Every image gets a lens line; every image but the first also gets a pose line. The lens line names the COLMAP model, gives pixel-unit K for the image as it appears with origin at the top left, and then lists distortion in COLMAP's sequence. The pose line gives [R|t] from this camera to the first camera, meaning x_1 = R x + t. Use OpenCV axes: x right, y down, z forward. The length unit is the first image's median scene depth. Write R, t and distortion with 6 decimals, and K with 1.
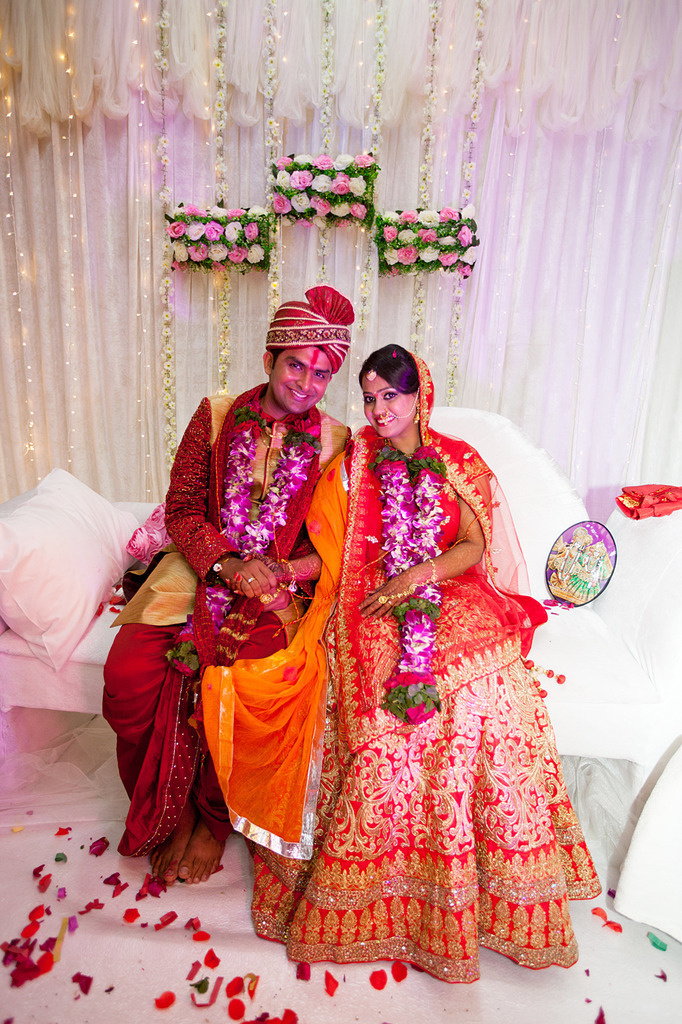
lens RADIAL K [[581.6, 0, 341.0], [0, 581.6, 512.0], [0, 0, 1]] dist [-0.030770, 0.028381]
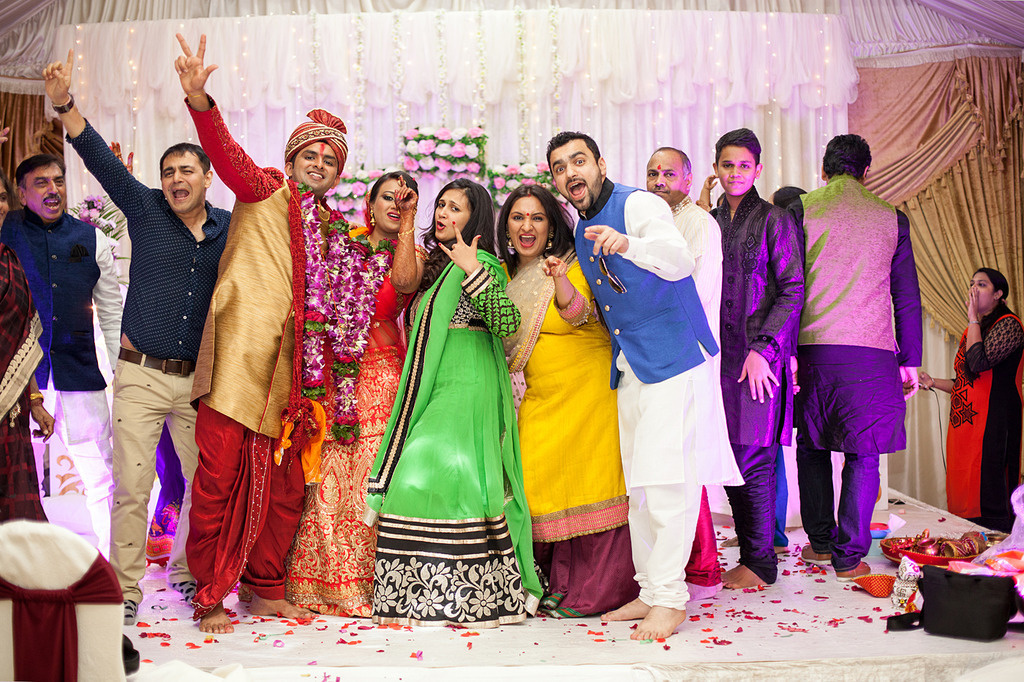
lens RADIAL K [[1845.7, 0, 512.0], [0, 1845.7, 341.0], [0, 0, 1]] dist [-0.043365, 0.056756]
pose [[0.993945, -0.065250, 0.088408, -0.271706], [0.081984, 0.976093, -0.201300, 0.681272], [-0.073160, 0.207329, 0.975532, -2.915003]]
